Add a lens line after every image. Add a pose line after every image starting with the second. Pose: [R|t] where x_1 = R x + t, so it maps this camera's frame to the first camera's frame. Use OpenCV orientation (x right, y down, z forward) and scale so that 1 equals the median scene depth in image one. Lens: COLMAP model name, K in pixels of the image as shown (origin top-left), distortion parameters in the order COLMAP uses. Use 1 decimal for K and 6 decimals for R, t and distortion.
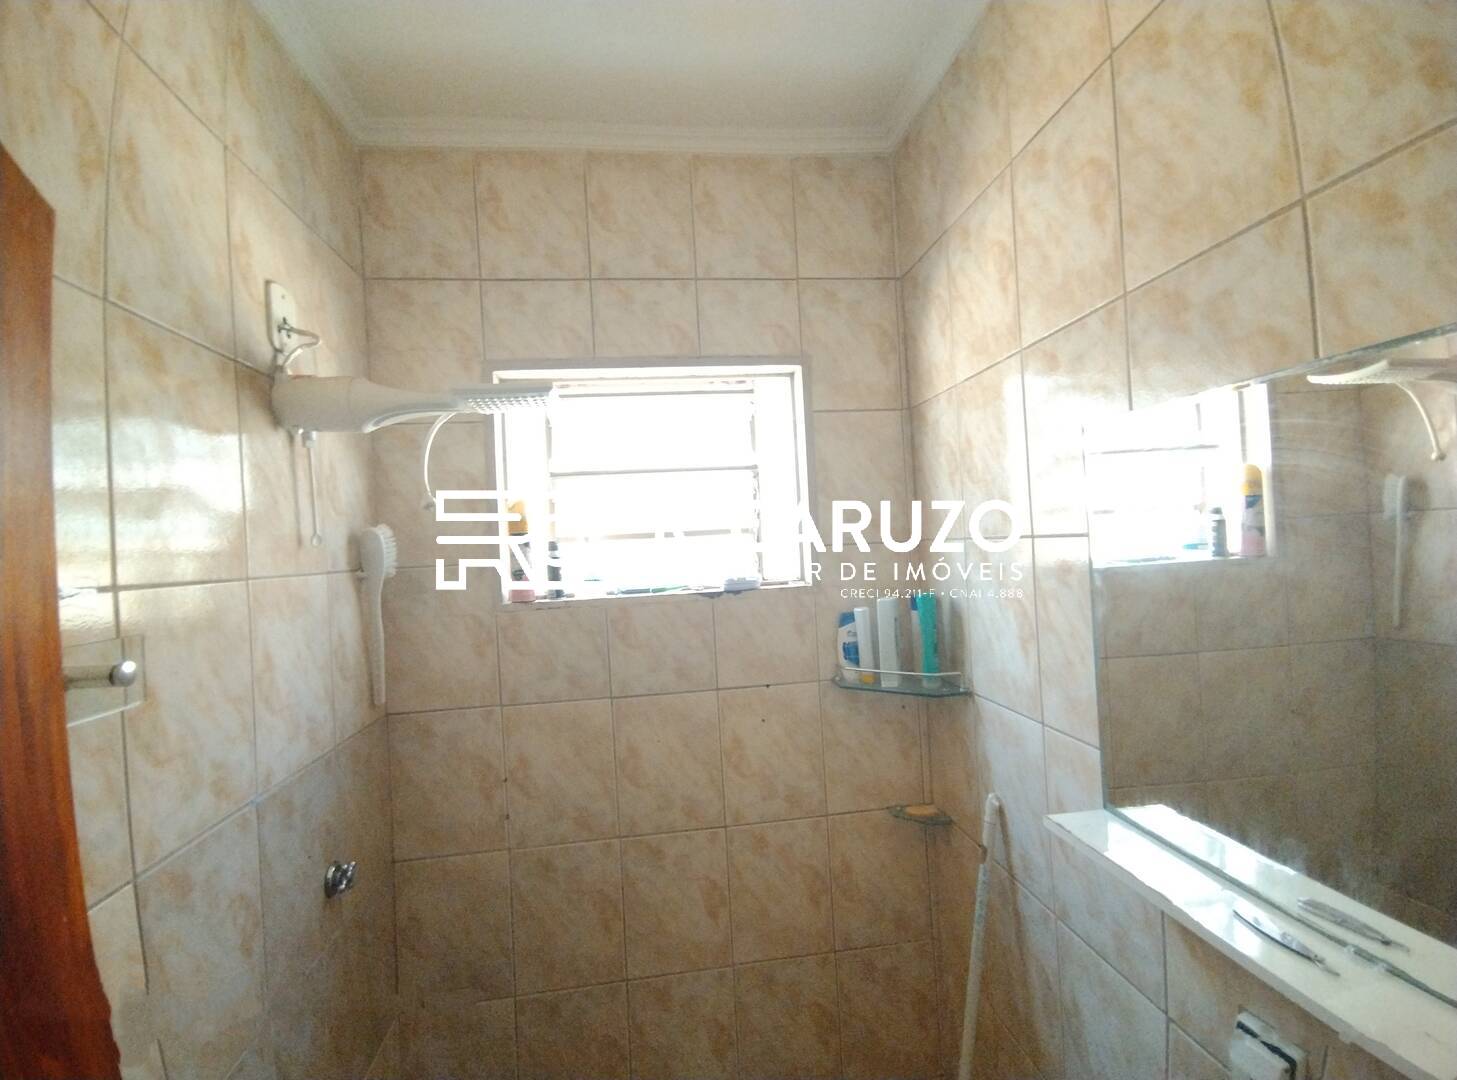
lens RADIAL K [[668.2, 0, 728.5], [0, 668.2, 540.0], [0, 0, 1]] dist [-0.011242, 0.024870]
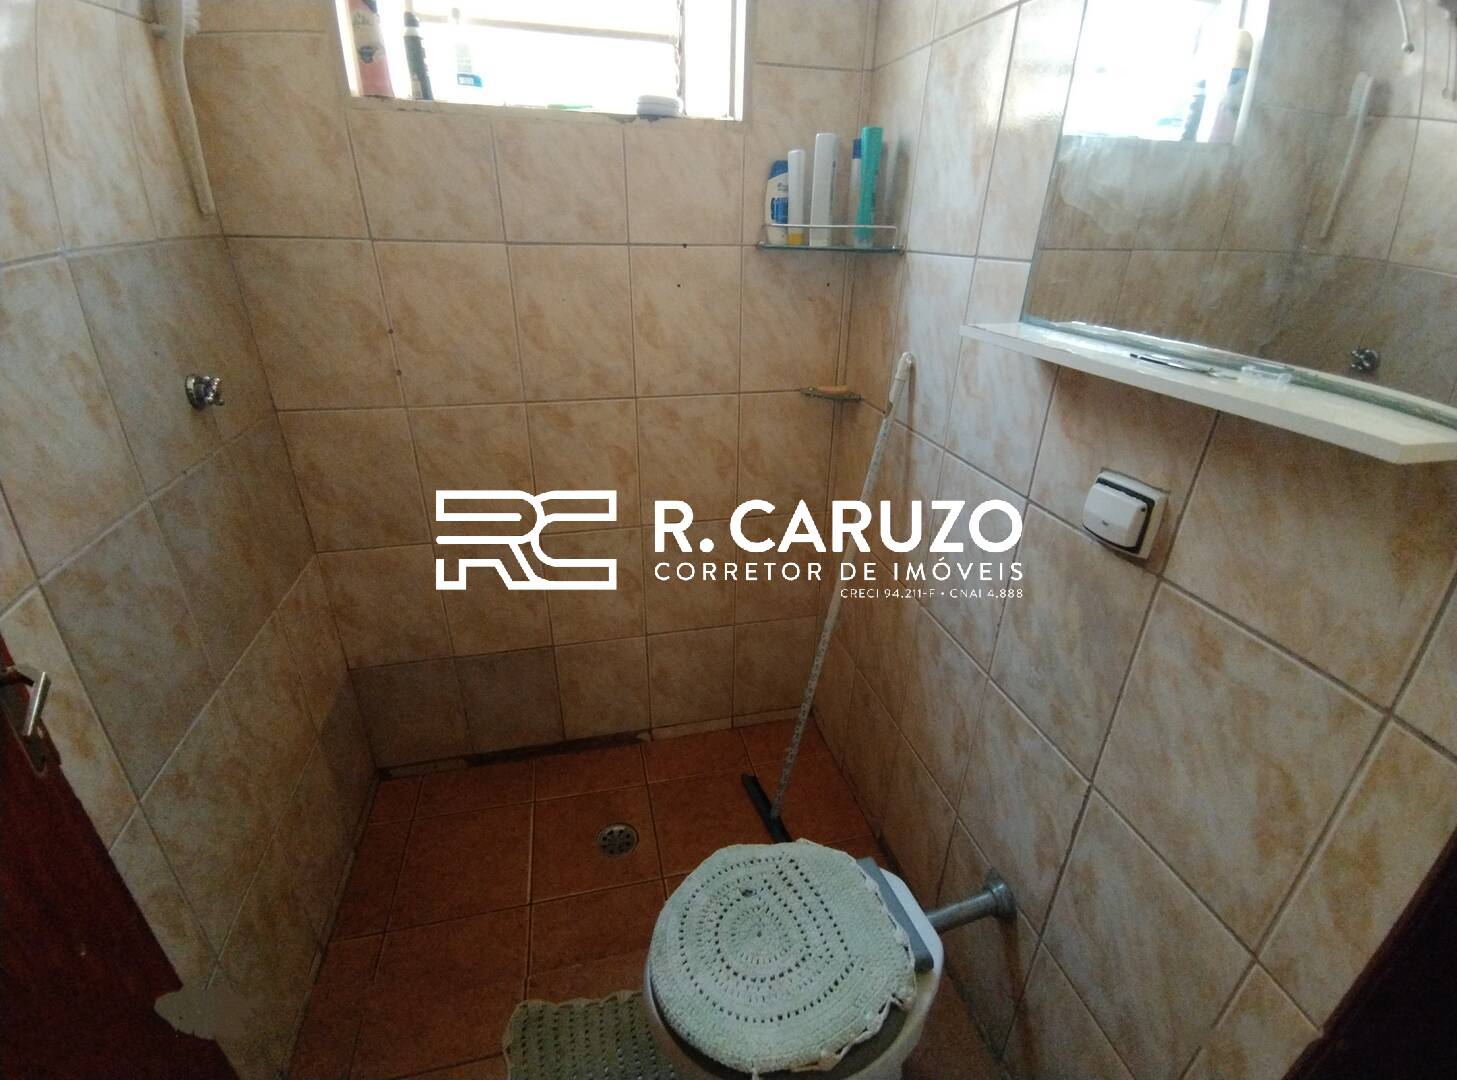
lens RADIAL K [[666.3, 0, 731.8], [0, 666.3, 540.7], [0, 0, 1]] dist [0.000326, 0.000457]
pose [[0.991427, 0.016020, 0.129675, 0.011874], [-0.071631, 0.896661, 0.436885, 0.184271], [-0.109275, -0.442429, 0.890121, 0.020327]]
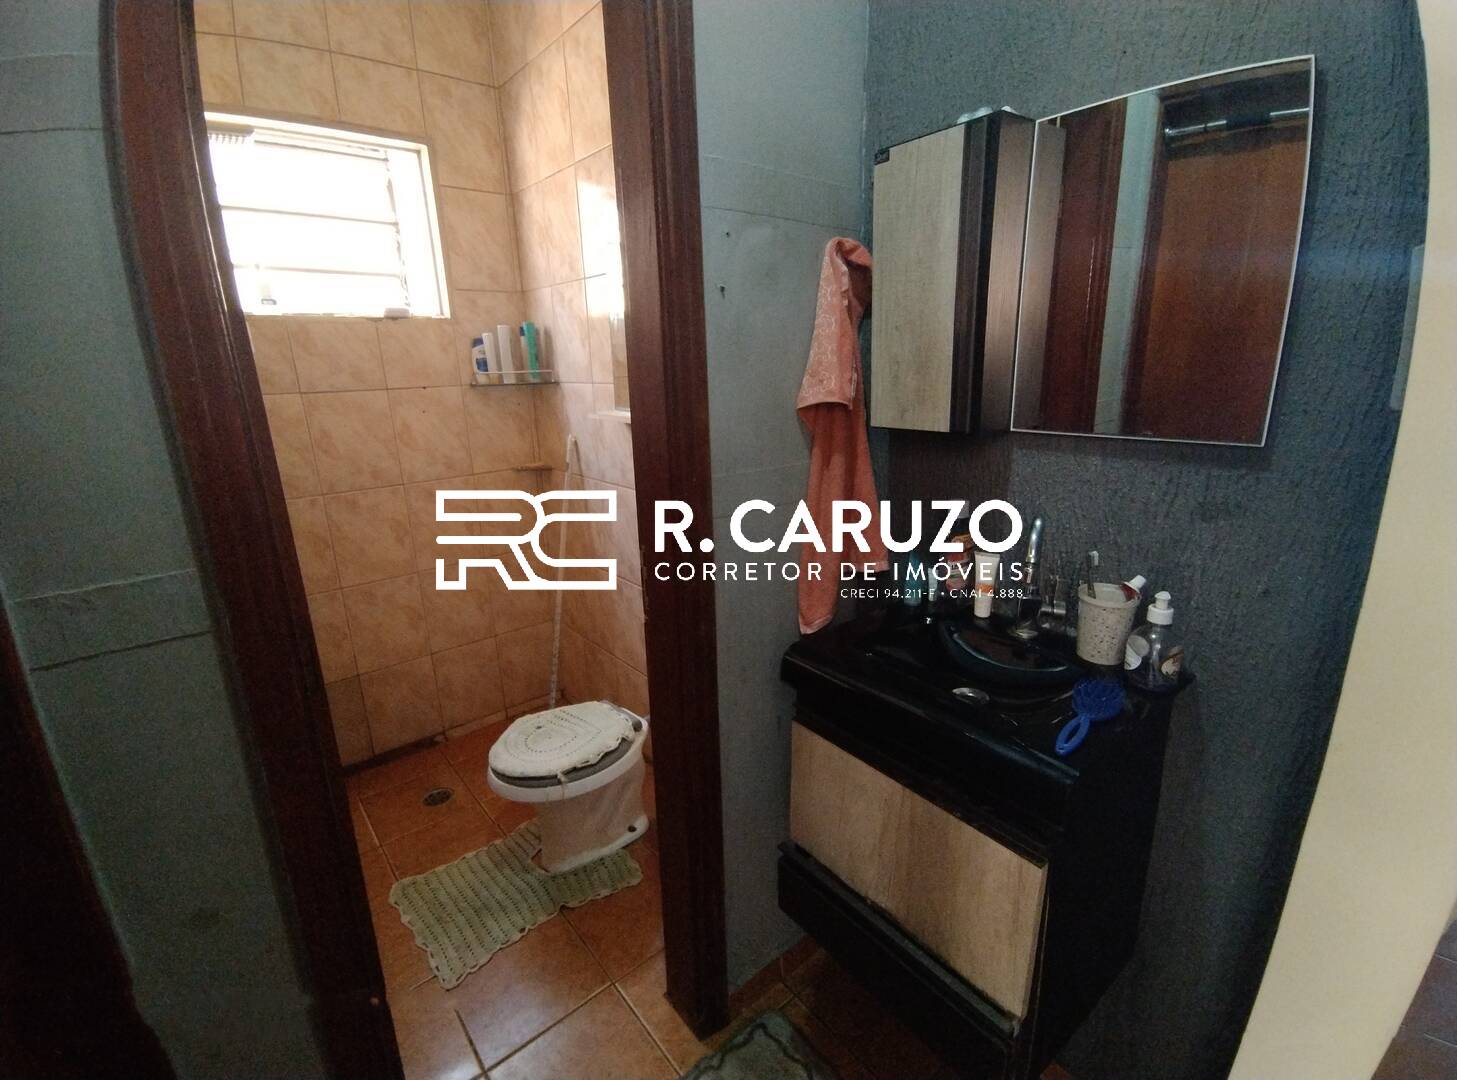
lens RADIAL K [[668.2, 0, 728.5], [0, 668.2, 540.0], [0, 0, 1]] dist [-0.011242, 0.024870]
pose [[0.848835, -0.118862, 0.515122, -0.173259], [-0.021524, 0.965818, 0.258327, 0.153116], [-0.528219, -0.230365, 0.817262, -0.640552]]
